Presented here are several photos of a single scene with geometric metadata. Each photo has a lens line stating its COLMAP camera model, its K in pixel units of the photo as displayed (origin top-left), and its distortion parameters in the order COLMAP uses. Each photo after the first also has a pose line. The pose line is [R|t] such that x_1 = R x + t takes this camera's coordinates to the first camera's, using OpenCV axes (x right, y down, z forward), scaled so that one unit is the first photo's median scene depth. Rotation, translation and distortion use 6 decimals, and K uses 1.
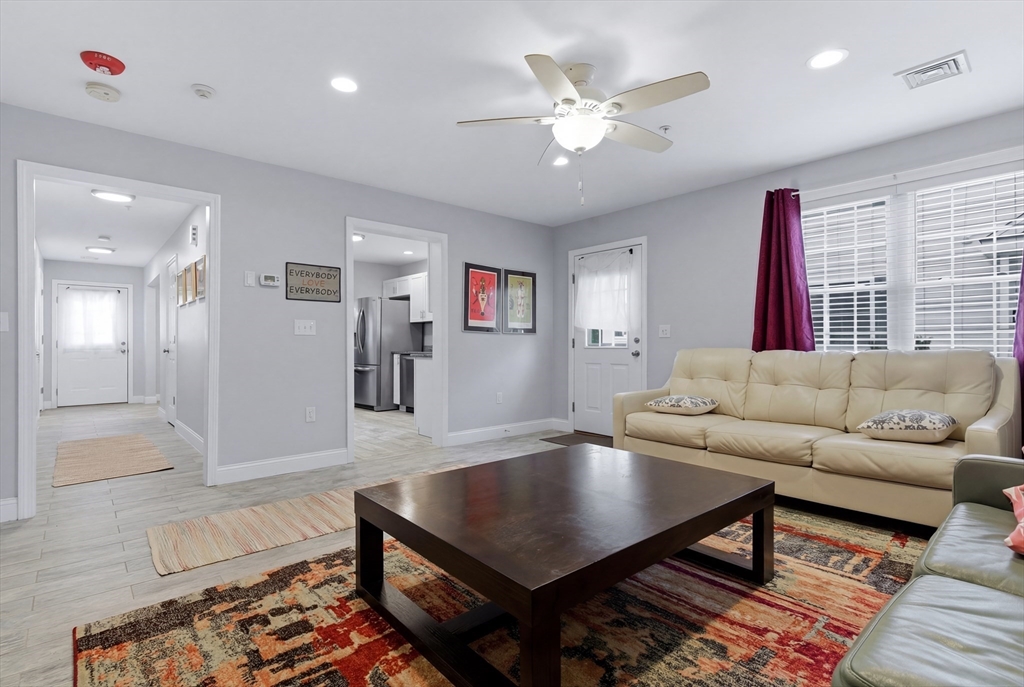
lens RADIAL K [[490.8, 0, 515.5], [0, 490.8, 341.6], [0, 0, 1]] dist [0.004417, -0.003634]
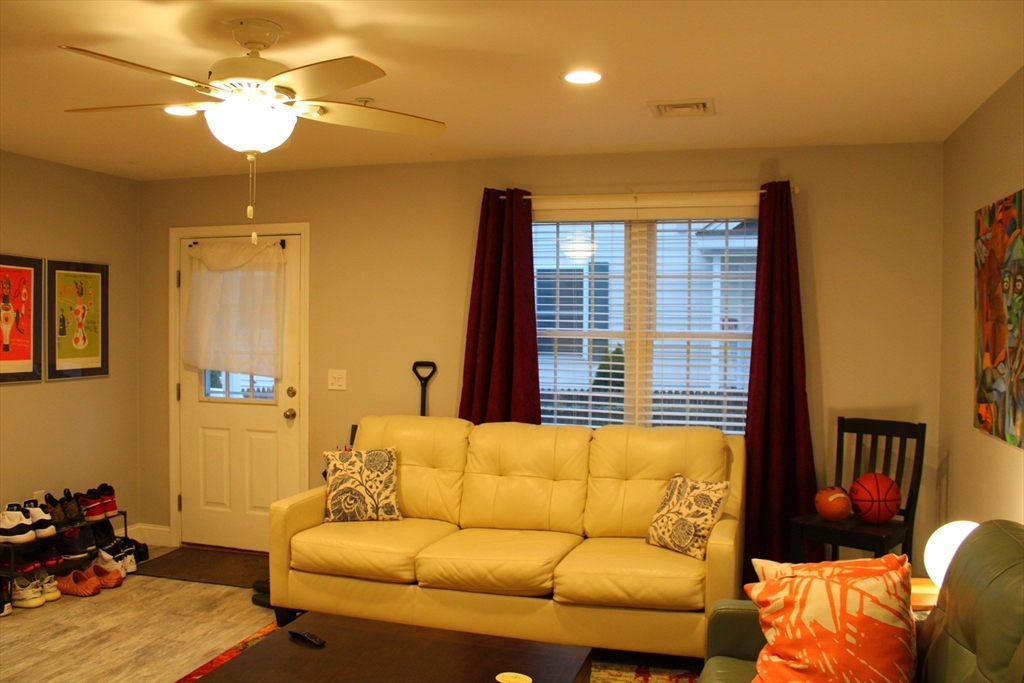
lens RADIAL K [[854.0, 0, 514.0], [0, 854.0, 335.5], [0, 0, 1]] dist [-0.147044, 0.121463]
pose [[0.847944, -0.001260, 0.530085, -0.098916], [-0.012805, 0.999657, 0.022860, -0.133454], [-0.529932, -0.026172, 0.847636, -0.041738]]
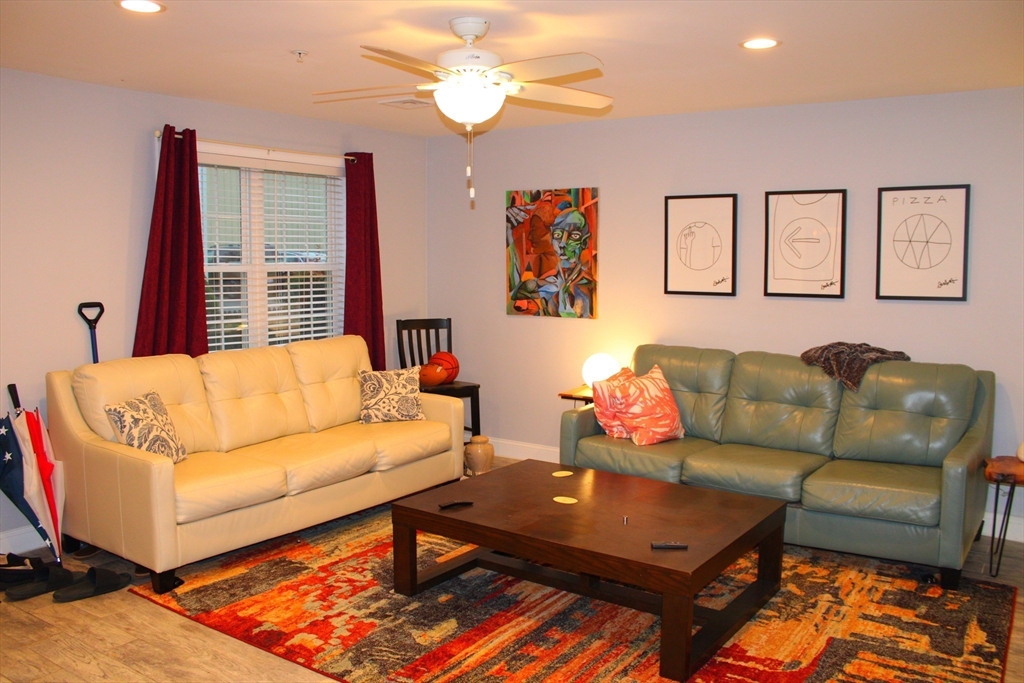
lens RADIAL K [[854.0, 0, 513.6], [0, 854.0, 334.1], [0, 0, 1]] dist [-0.147044, 0.121463]
pose [[-0.233940, -0.086868, 0.968363, -0.808268], [-0.010474, 0.996168, 0.086832, -0.124416], [-0.972195, 0.010171, -0.233953, 0.847842]]
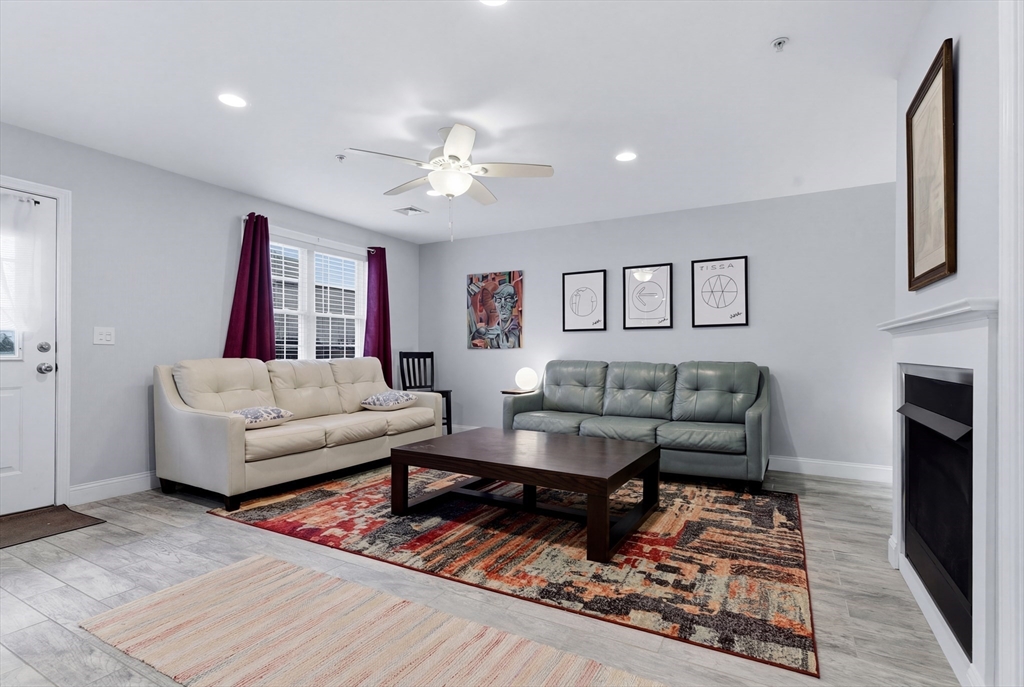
lens RADIAL K [[490.8, 0, 511.7], [0, 490.8, 350.7], [0, 0, 1]] dist [0.004417, -0.003634]
pose [[-0.324986, 0.005791, 0.945701, -0.729583], [-0.008192, 0.999927, -0.008938, 0.002976], [-0.945683, -0.010652, -0.324915, 0.850469]]
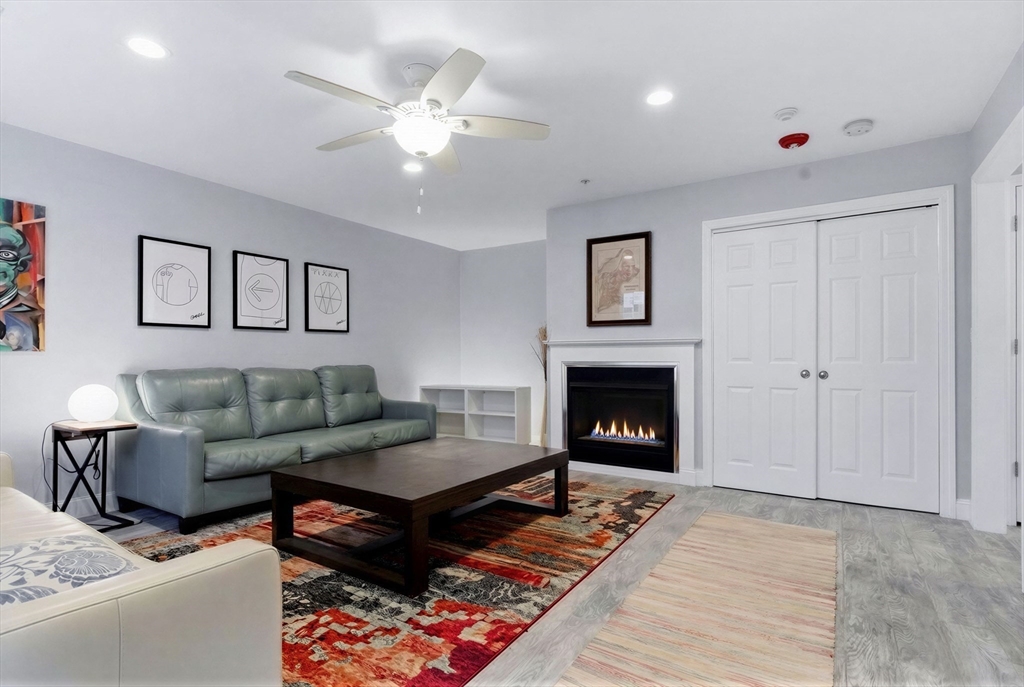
lens RADIAL K [[505.4, 0, 511.9], [0, 505.4, 356.2], [0, 0, 1]] dist [0.000569, -0.000731]
pose [[-0.965341, 0.004119, -0.260959, 0.149512], [0.006071, 0.999959, -0.006674, 0.002128], [0.260921, -0.008027, -0.965327, 1.350626]]
